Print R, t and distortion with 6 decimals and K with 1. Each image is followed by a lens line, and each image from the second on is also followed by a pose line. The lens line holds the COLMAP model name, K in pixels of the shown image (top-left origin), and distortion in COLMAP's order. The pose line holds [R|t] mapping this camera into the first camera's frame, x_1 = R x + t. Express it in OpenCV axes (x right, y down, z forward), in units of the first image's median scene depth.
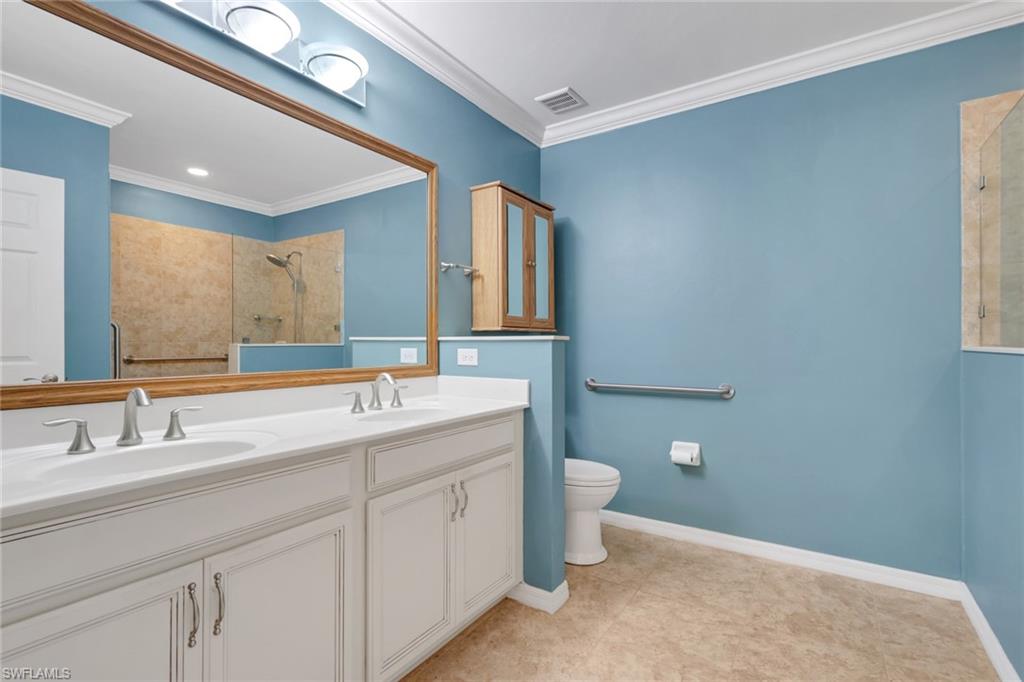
lens RADIAL K [[483.6, 0, 513.6], [0, 483.6, 340.8], [0, 0, 1]] dist [-0.000112, -0.000438]
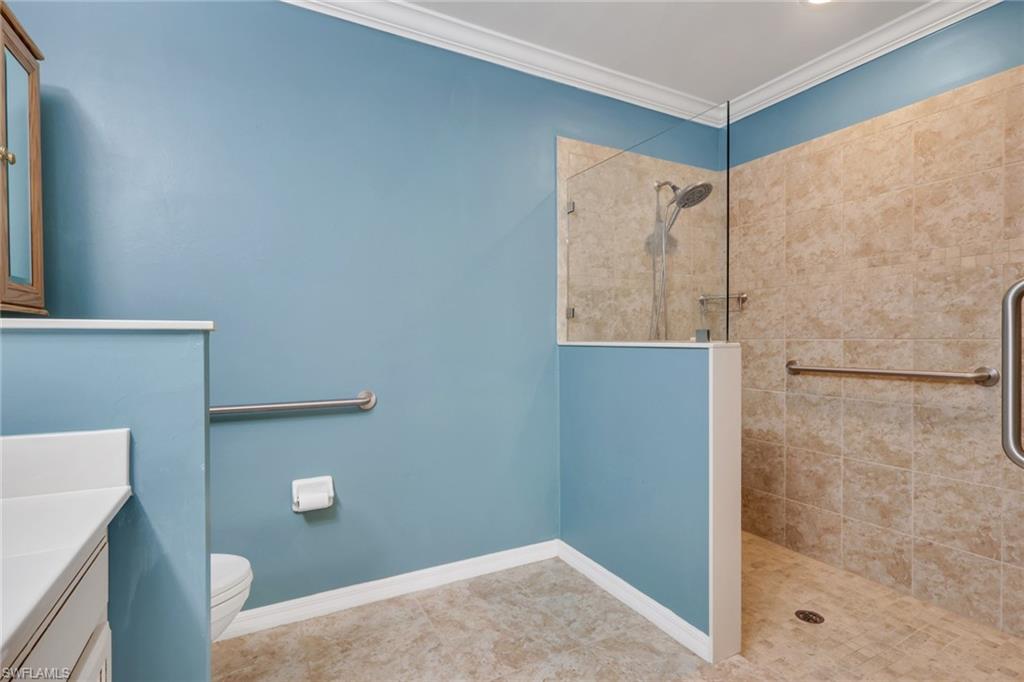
lens RADIAL K [[483.6, 0, 511.2], [0, 483.6, 342.3], [0, 0, 1]] dist [-0.000112, -0.000438]
pose [[0.471964, -0.003051, 0.881612, -0.169342], [-0.001636, 0.999989, 0.004337, 0.007677], [-0.881616, -0.003489, 0.471954, 0.515505]]
